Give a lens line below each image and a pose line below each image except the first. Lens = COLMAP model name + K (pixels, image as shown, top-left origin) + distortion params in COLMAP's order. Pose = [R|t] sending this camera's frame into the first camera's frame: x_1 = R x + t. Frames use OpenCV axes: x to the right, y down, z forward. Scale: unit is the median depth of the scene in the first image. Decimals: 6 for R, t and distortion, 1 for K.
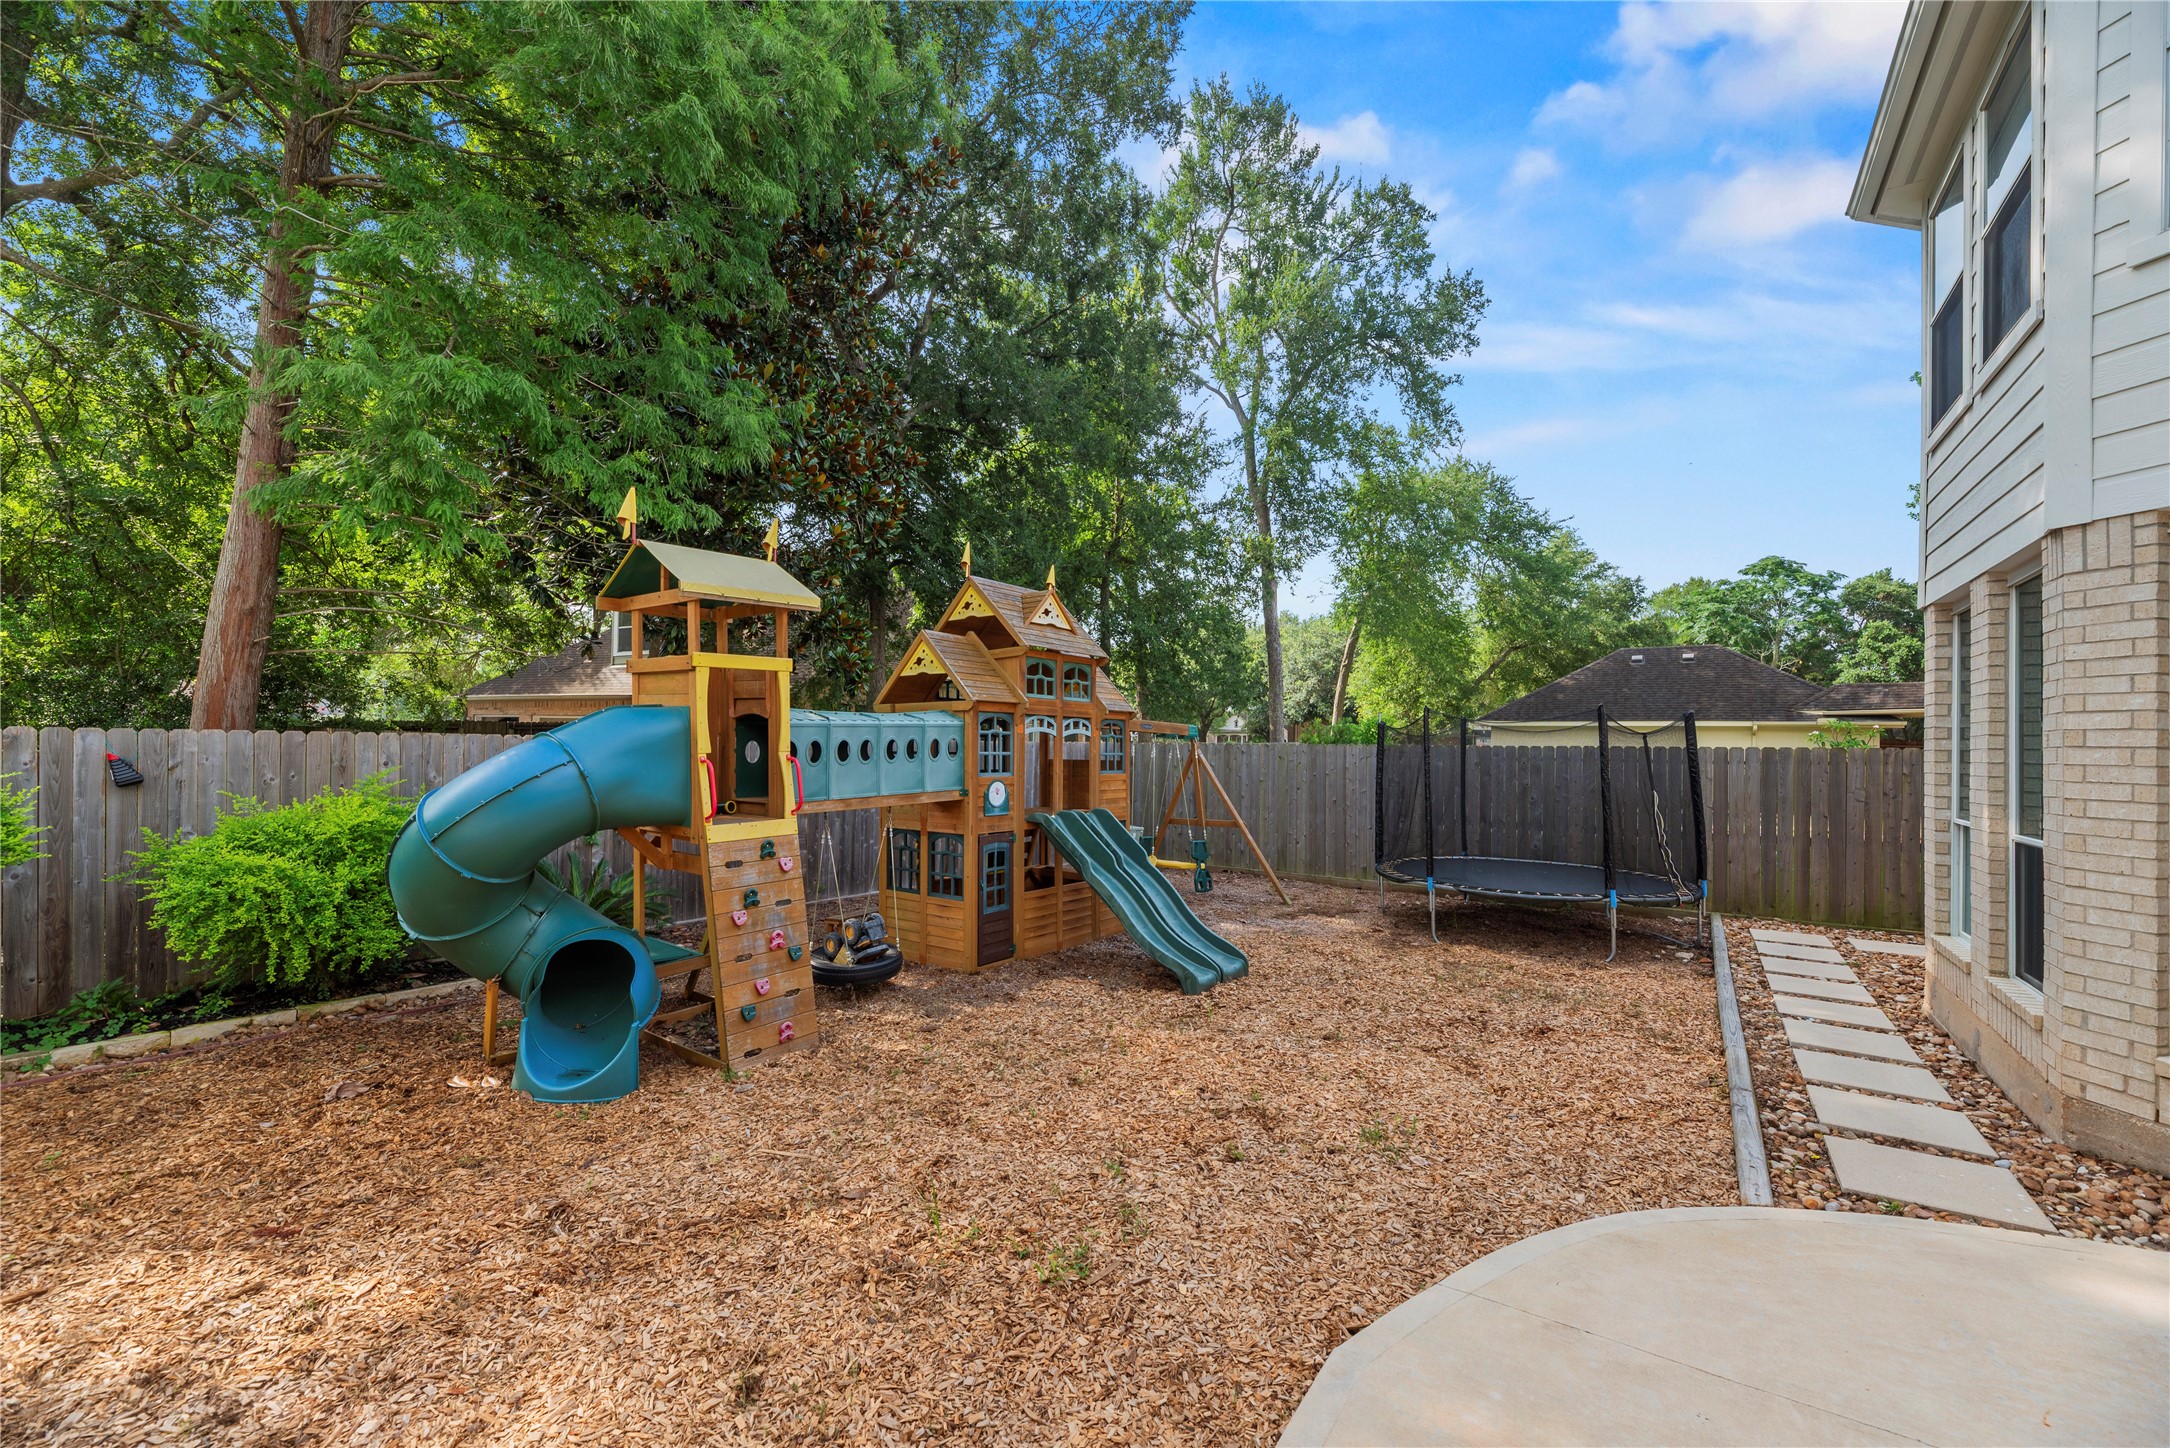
lens RADIAL K [[867.0, 0, 1062.9], [0, 867.0, 732.3], [0, 0, 1]] dist [0.003647, 0.000086]
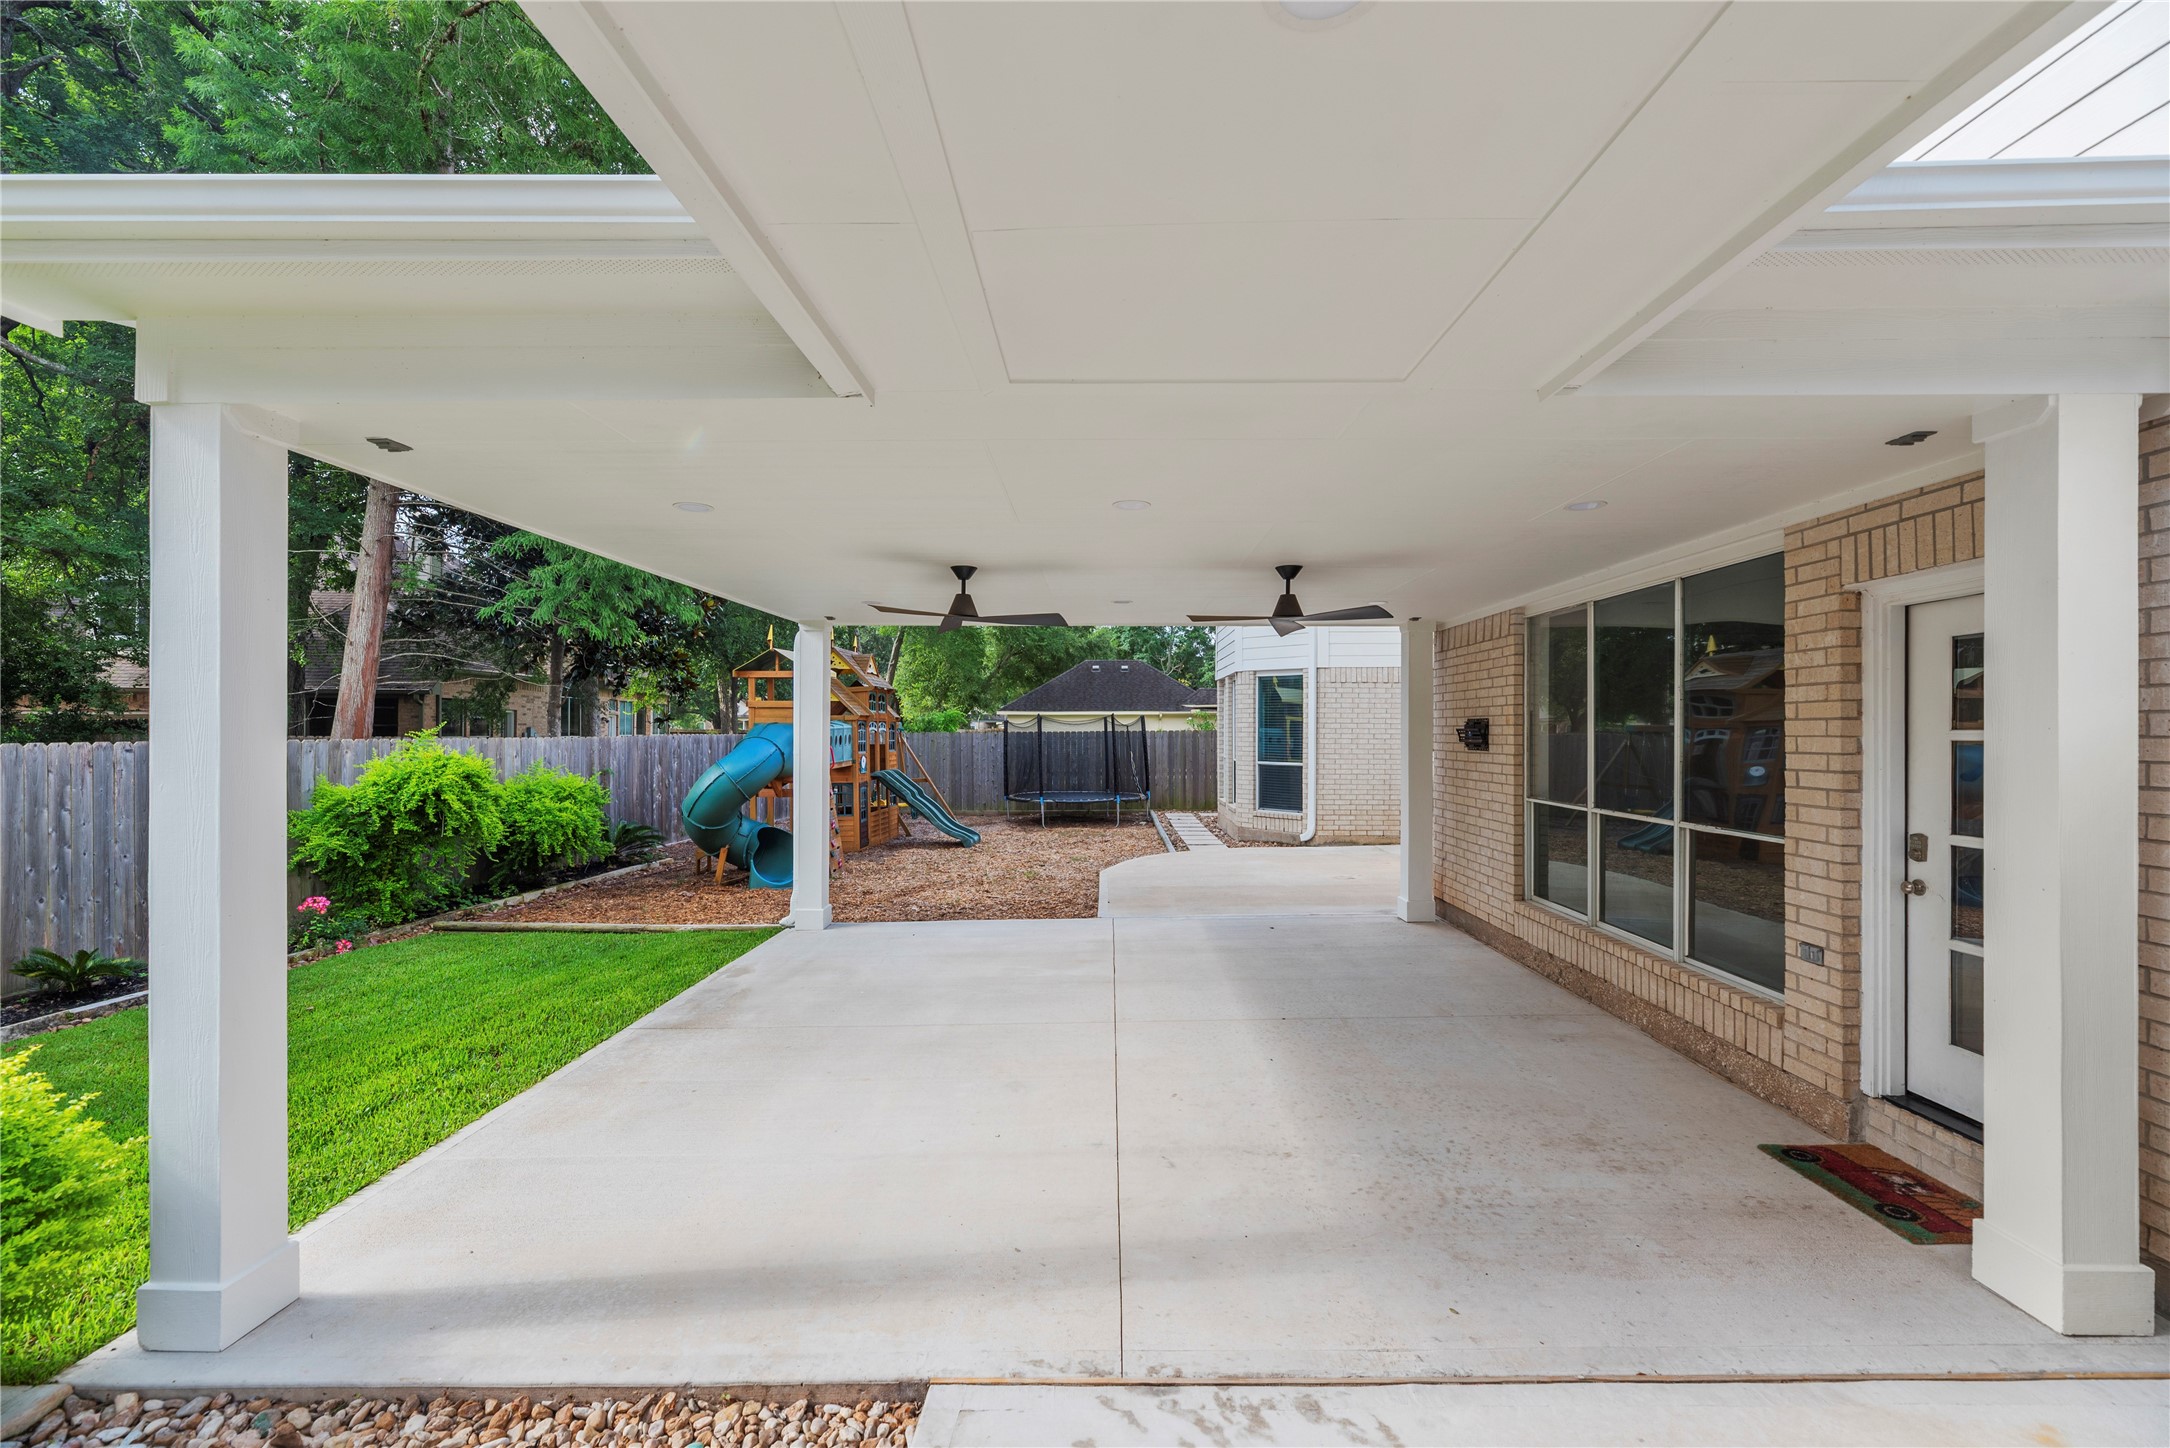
lens RADIAL K [[867.0, 0, 1092.4], [0, 867.0, 731.9], [0, 0, 1]] dist [0.003647, 0.000086]
pose [[0.825950, -0.018480, 0.563441, -0.589233], [0.009439, 0.999776, 0.018956, -0.021613], [-0.563665, -0.010338, 0.825939, -0.700079]]
